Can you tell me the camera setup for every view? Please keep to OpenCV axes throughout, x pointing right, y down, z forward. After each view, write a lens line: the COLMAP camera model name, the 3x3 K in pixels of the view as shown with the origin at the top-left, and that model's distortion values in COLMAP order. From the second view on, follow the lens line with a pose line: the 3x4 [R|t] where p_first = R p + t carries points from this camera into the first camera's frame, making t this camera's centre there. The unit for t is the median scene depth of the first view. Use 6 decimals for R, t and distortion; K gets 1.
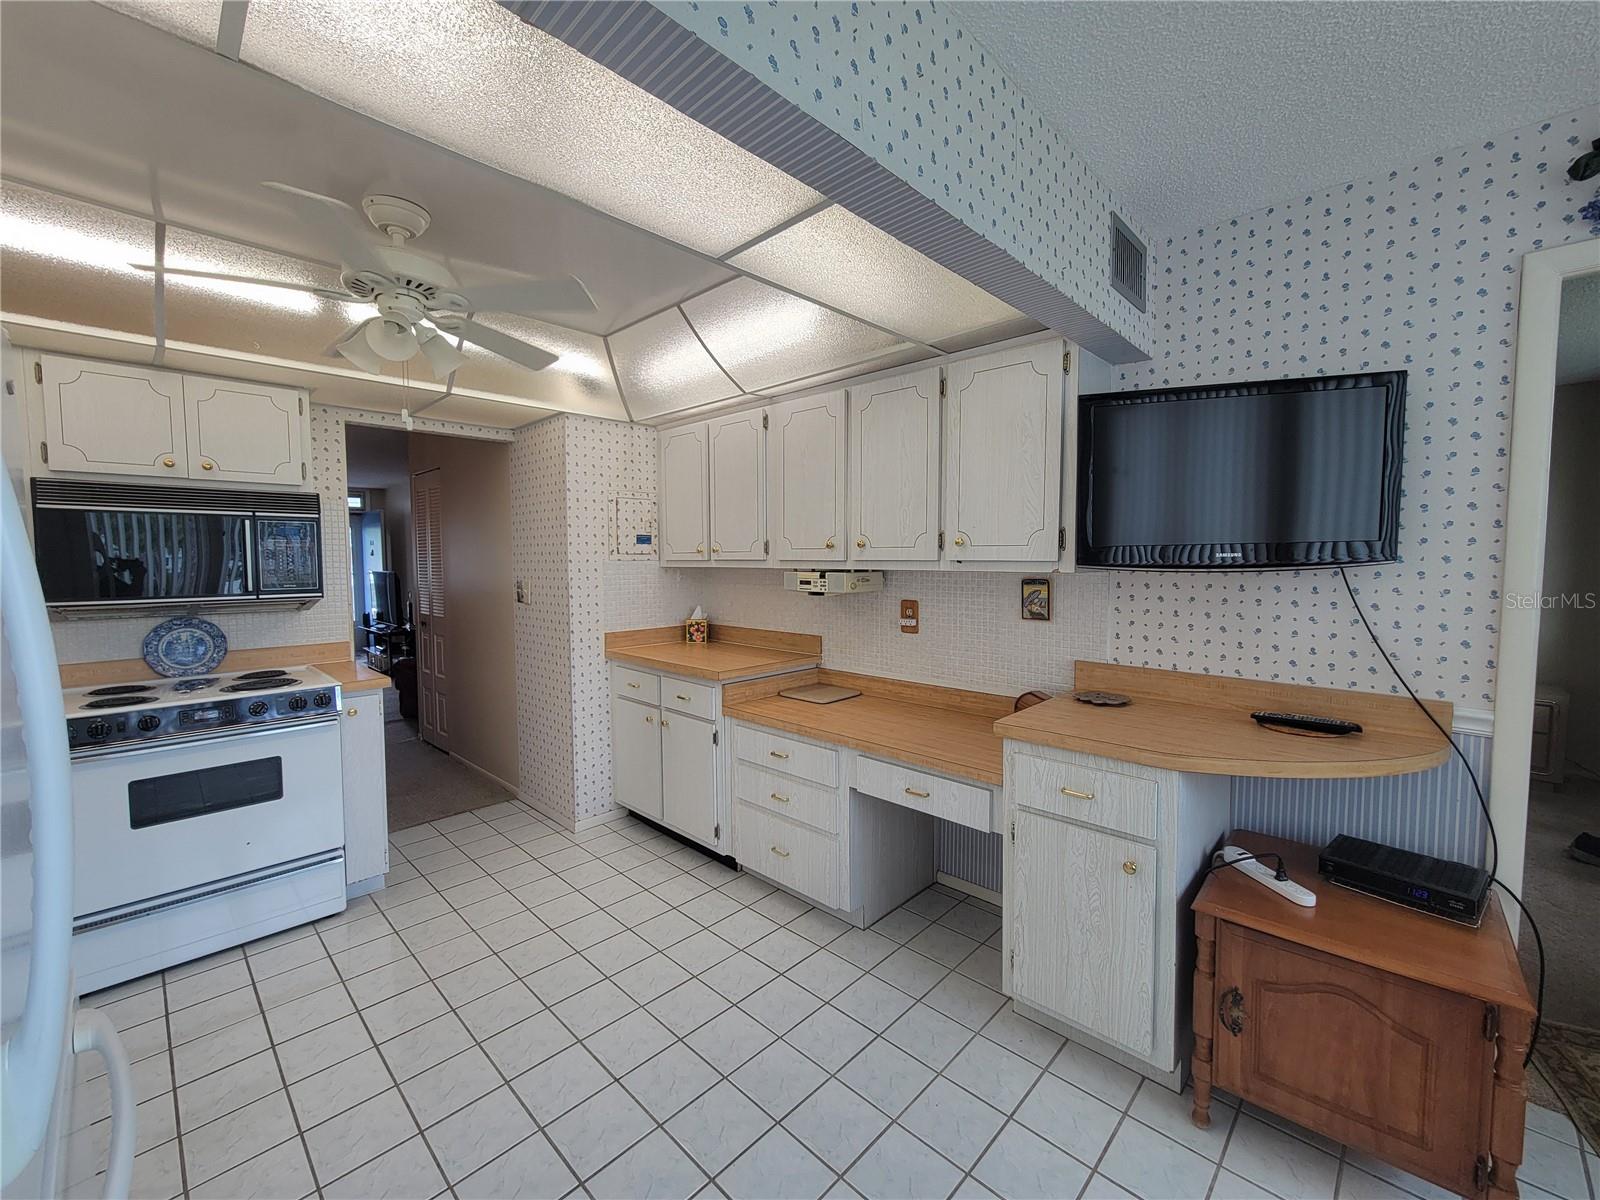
lens RADIAL K [[653.7, 0, 808.5], [0, 653.7, 593.2], [0, 0, 1]] dist [0.000437, 0.000219]
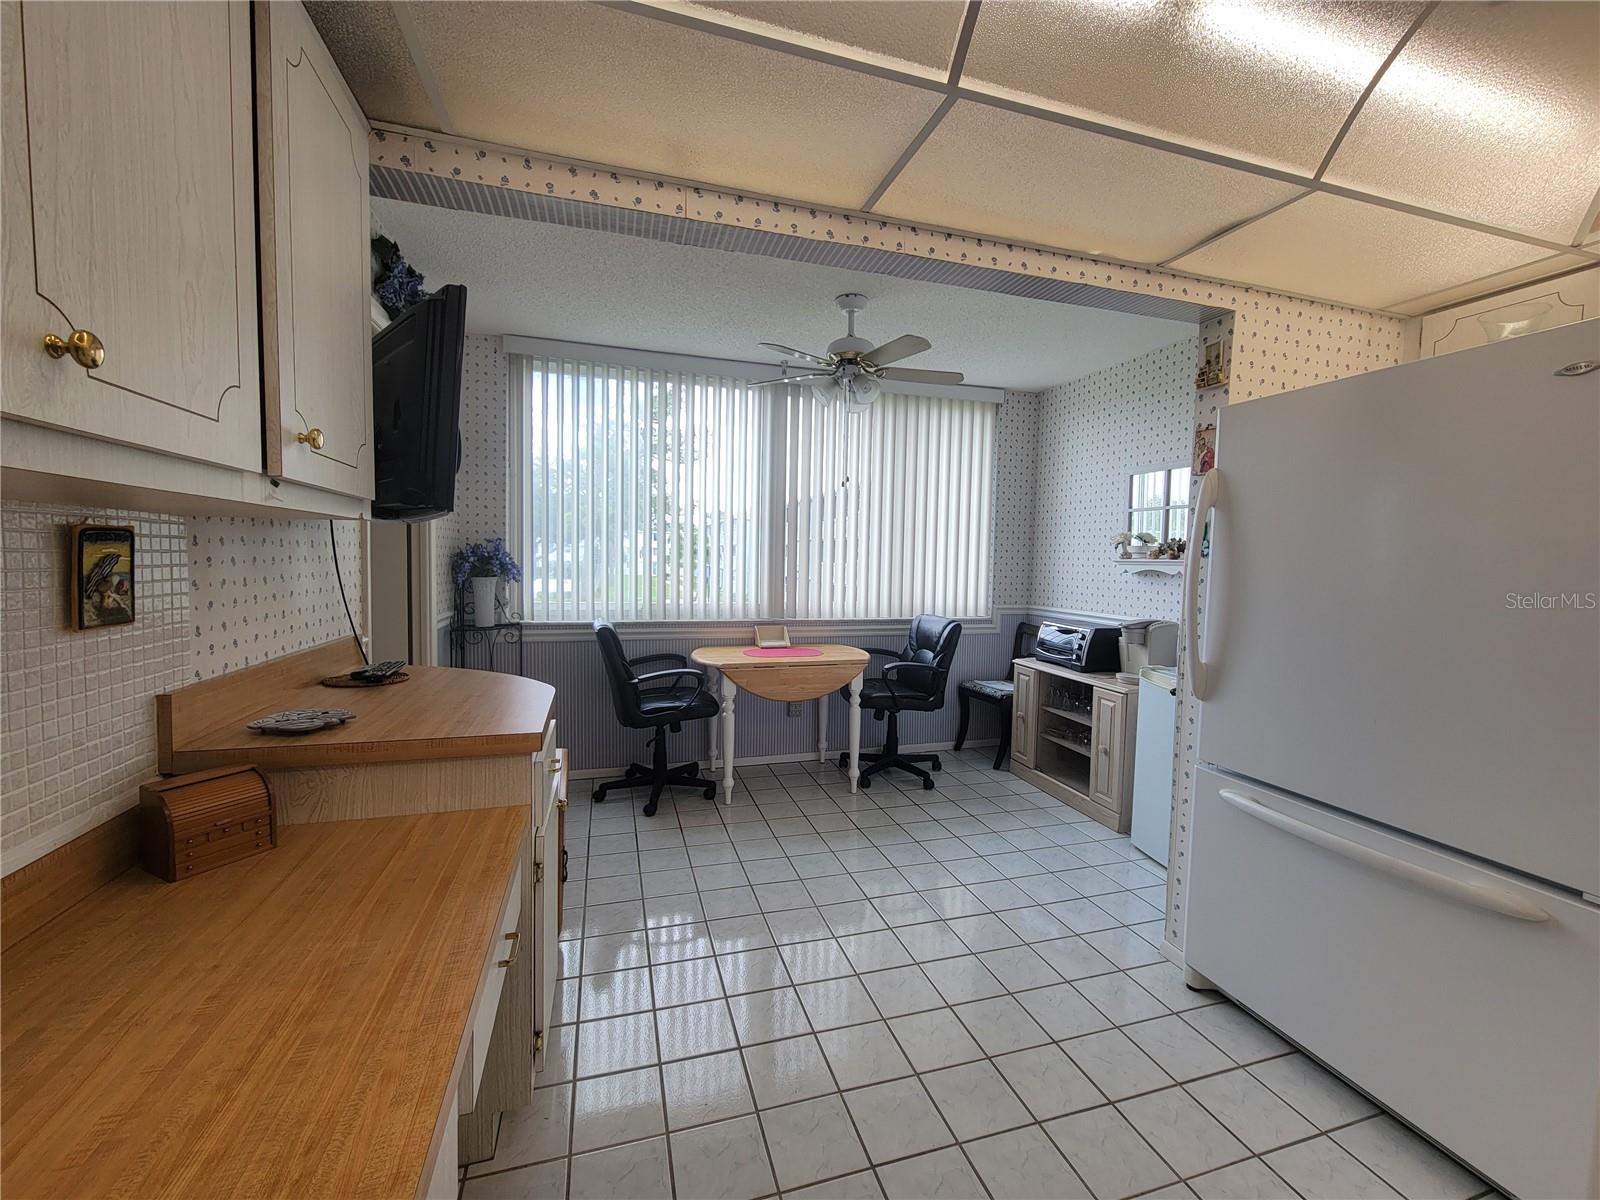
lens RADIAL K [[653.7, 0, 808.5], [0, 653.7, 593.2], [0, 0, 1]] dist [0.000437, 0.000219]
pose [[-0.871927, -0.039721, 0.488022, -0.207950], [0.011634, 0.994742, 0.101749, -0.014822], [-0.489498, 0.094395, -0.866880, 0.985116]]
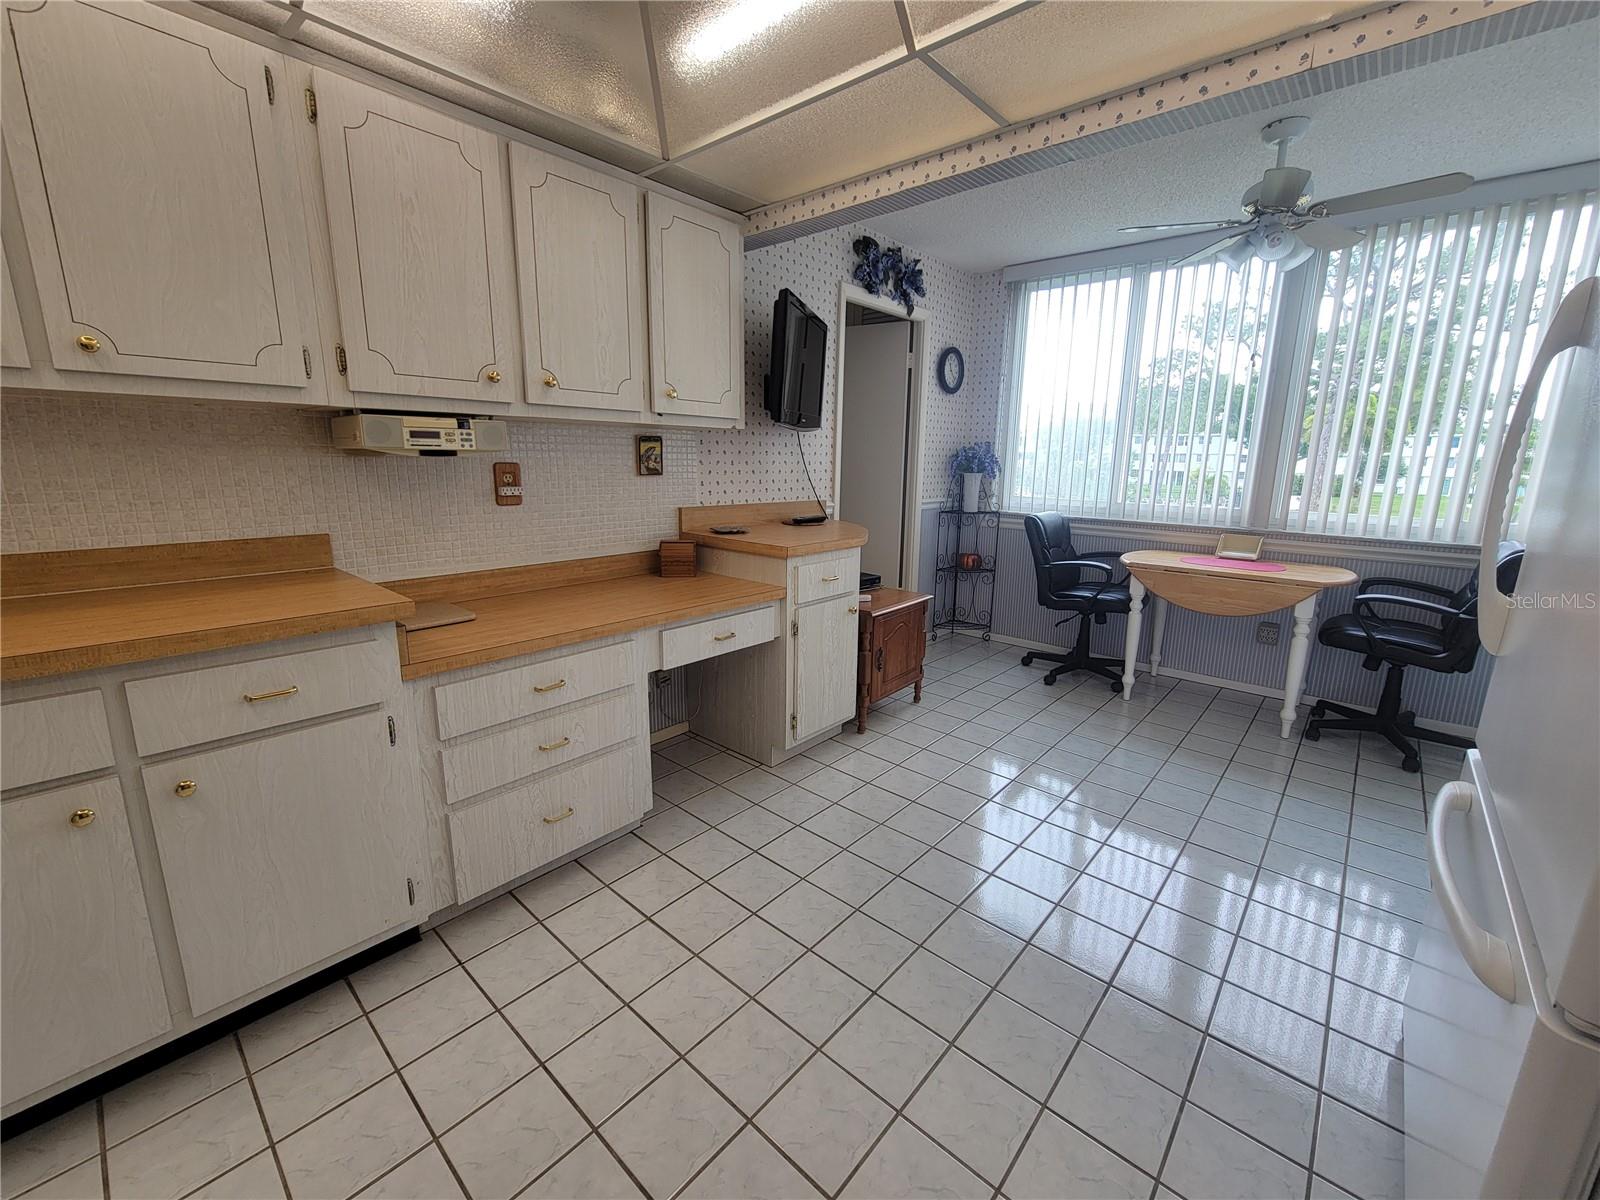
lens RADIAL K [[653.7, 0, 808.5], [0, 653.7, 593.2], [0, 0, 1]] dist [0.000437, 0.000219]
pose [[-0.041150, -0.202846, 0.978346, -0.651635], [0.040106, 0.978051, 0.204471, 0.018195], [-0.998348, 0.047651, -0.032112, 0.678886]]
